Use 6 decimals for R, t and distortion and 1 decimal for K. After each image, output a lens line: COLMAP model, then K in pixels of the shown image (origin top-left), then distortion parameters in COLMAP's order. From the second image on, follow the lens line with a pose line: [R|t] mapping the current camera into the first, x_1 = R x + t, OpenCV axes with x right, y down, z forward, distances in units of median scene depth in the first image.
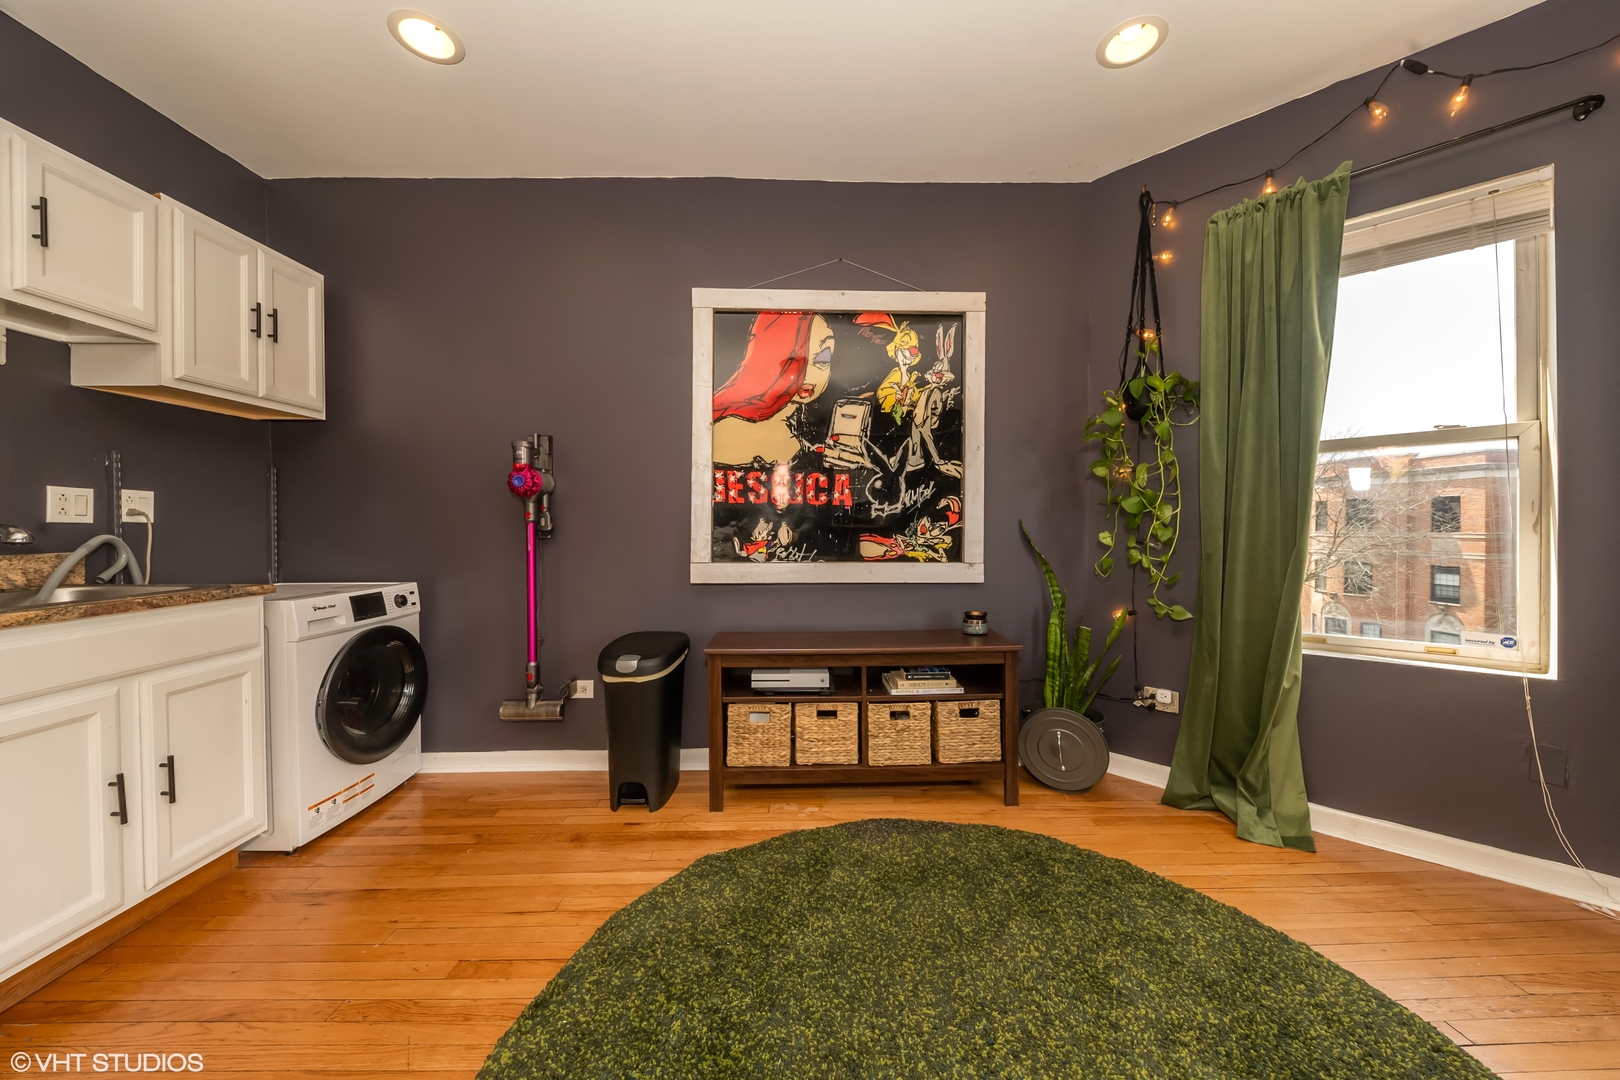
lens RADIAL K [[558.0, 0, 810.5], [0, 558.0, 535.1], [0, 0, 1]] dist [0.000414, -0.003650]
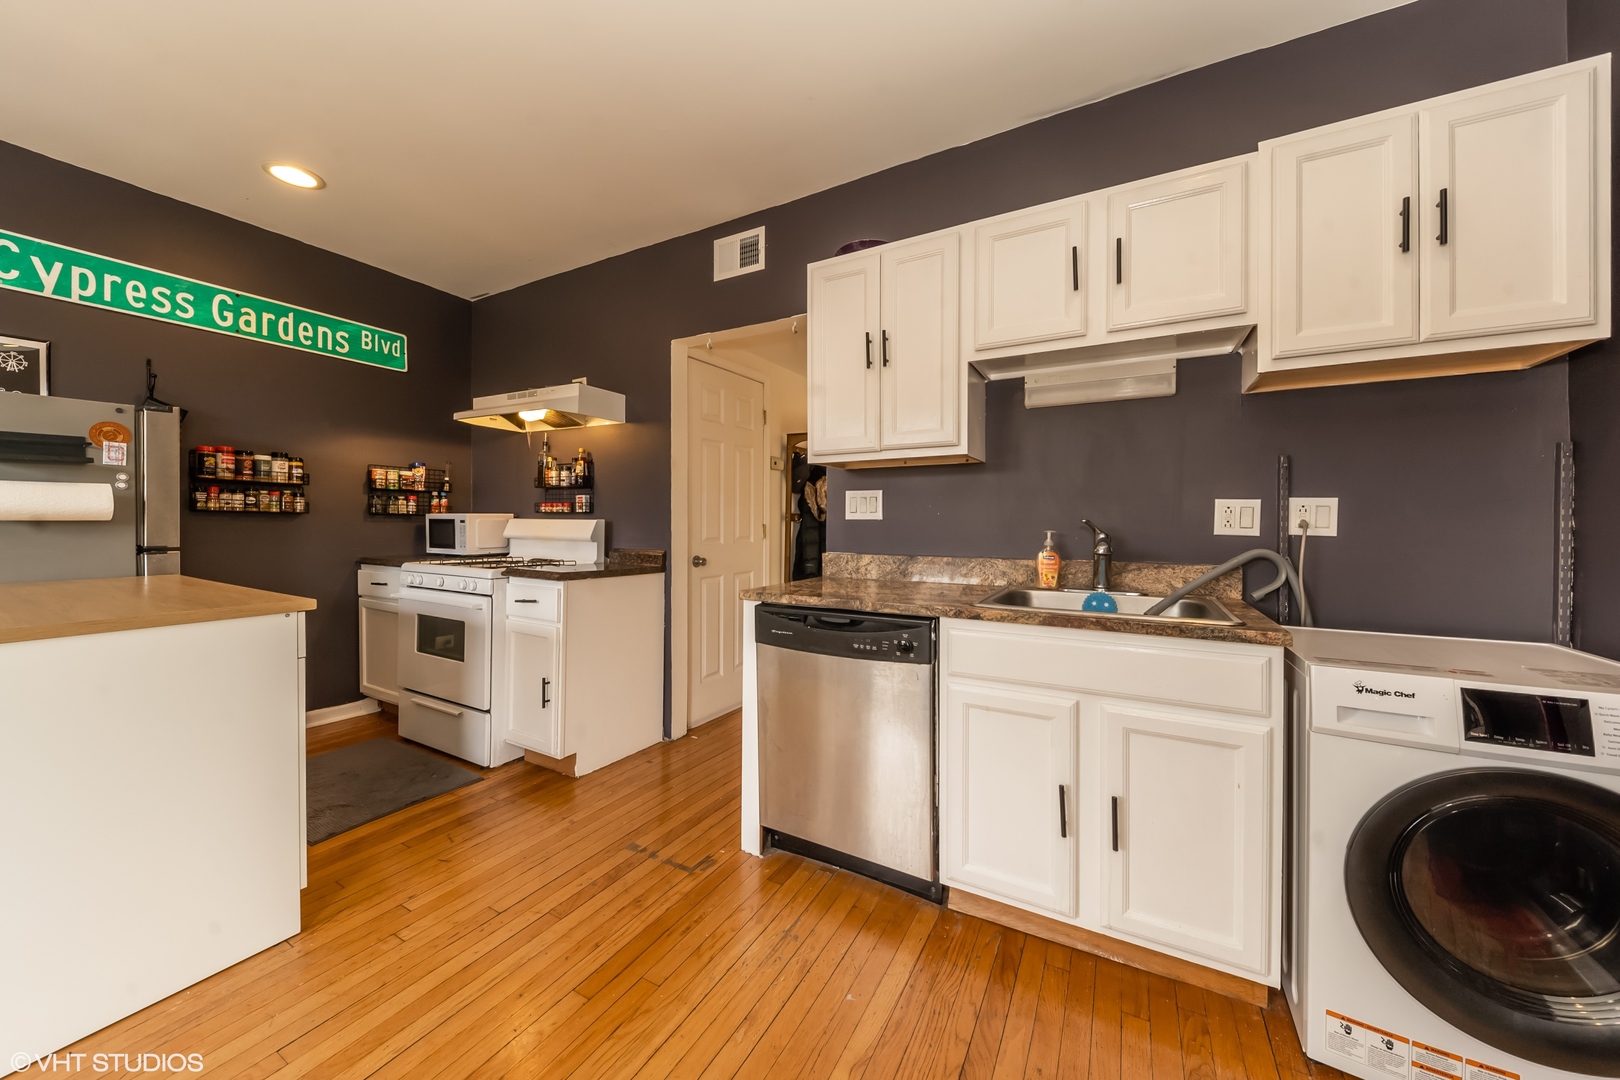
lens RADIAL K [[563.8, 0, 805.8], [0, 563.8, 524.5], [0, 0, 1]] dist [0.010777, -0.007319]
pose [[-0.511876, 0.001459, -0.859058, -0.065535], [-0.017953, 0.999762, 0.012395, -0.030179], [0.858872, 0.021767, -0.511728, 0.641071]]
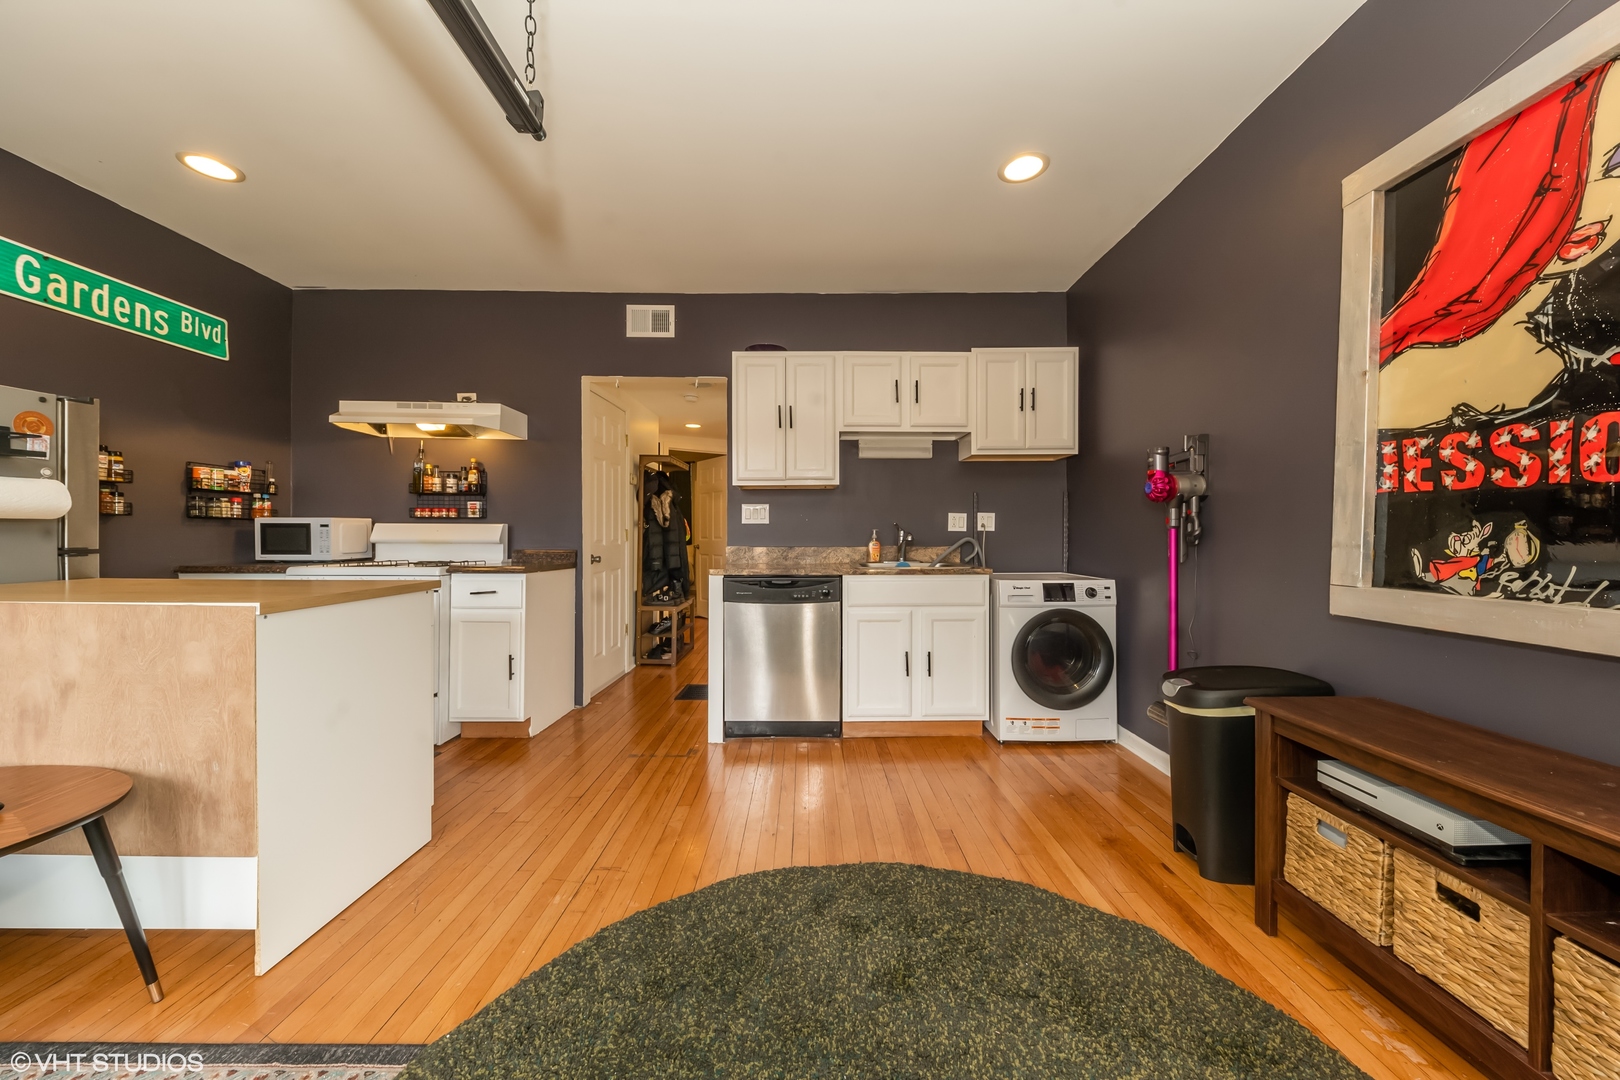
lens RADIAL K [[558.0, 0, 810.5], [0, 558.0, 535.1], [0, 0, 1]] dist [0.000414, -0.003650]
pose [[-0.019507, 0.001016, -0.999809, 0.496765], [-0.015552, 0.999878, 0.001319, -0.001855], [0.999689, 0.015575, -0.019489, 0.384753]]
